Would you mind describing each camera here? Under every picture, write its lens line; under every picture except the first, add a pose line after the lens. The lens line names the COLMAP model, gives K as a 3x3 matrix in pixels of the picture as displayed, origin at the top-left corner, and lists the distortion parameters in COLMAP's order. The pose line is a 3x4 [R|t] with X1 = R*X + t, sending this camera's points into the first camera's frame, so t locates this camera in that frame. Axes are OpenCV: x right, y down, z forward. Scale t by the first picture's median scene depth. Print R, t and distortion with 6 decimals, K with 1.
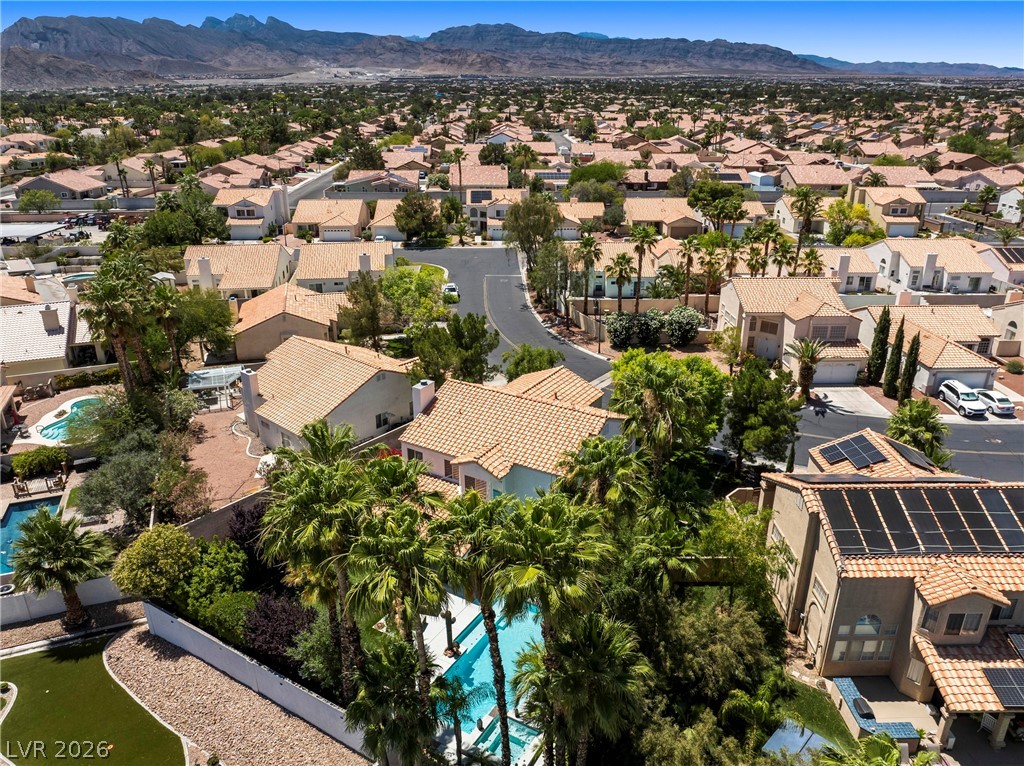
lens RADIAL K [[719.9, 0, 514.5], [0, 719.9, 380.6], [0, 0, 1]] dist [-0.040782, 0.007459]
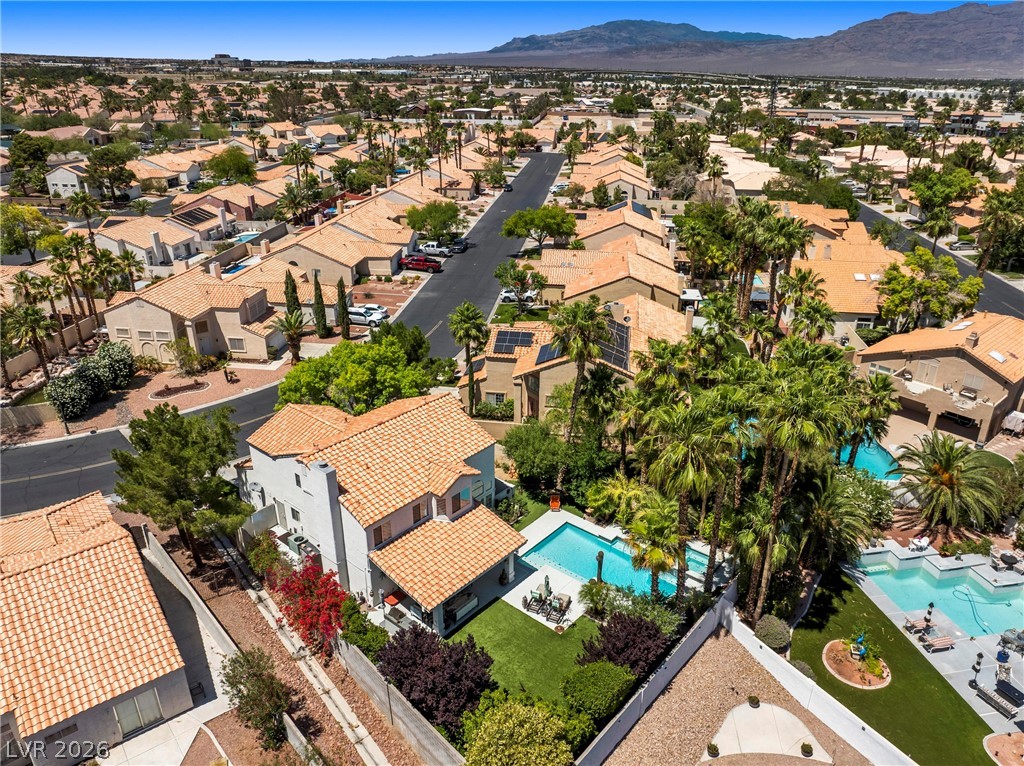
lens RADIAL K [[719.9, 0, 514.5], [0, 719.9, 380.6], [0, 0, 1]] dist [-0.040782, 0.007459]
pose [[0.159198, -0.393570, 0.905405, -0.377641], [0.360038, 0.877085, 0.317954, -0.124985], [-0.919254, 0.275363, 0.281331, 0.250502]]
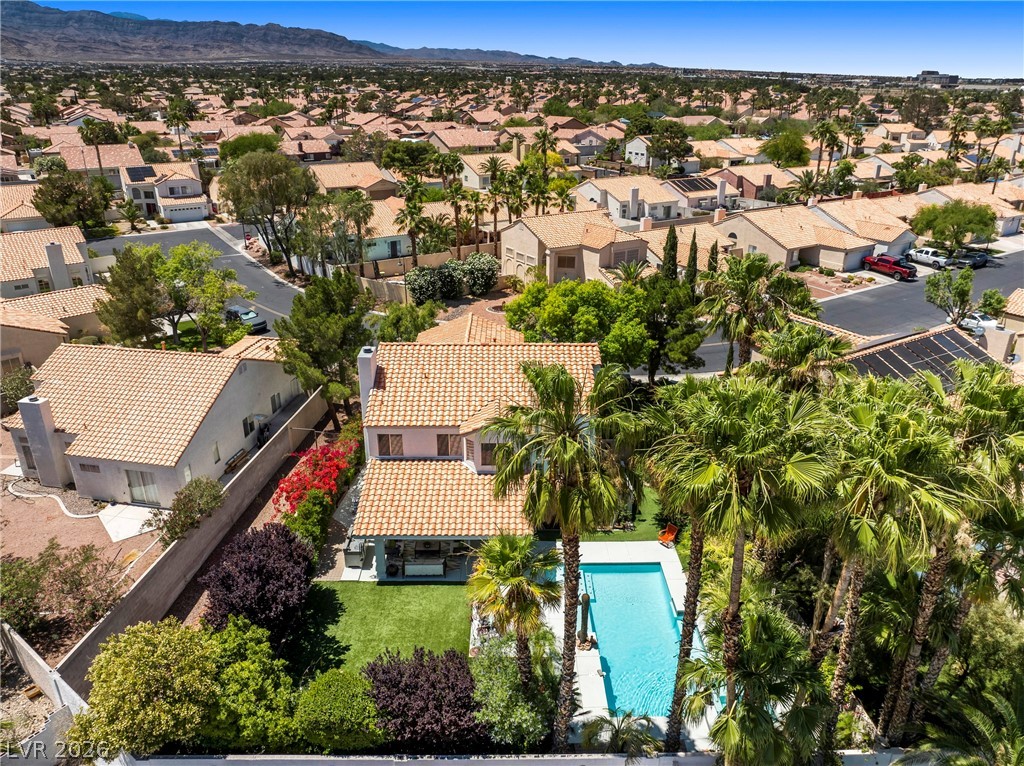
lens RADIAL K [[719.9, 0, 514.5], [0, 719.9, 380.6], [0, 0, 1]] dist [-0.040782, 0.007459]
pose [[0.851890, -0.197614, 0.485007, -0.175402], [0.188950, 0.979679, 0.067284, 0.006124], [-0.488448, 0.034324, 0.871918, 0.114893]]
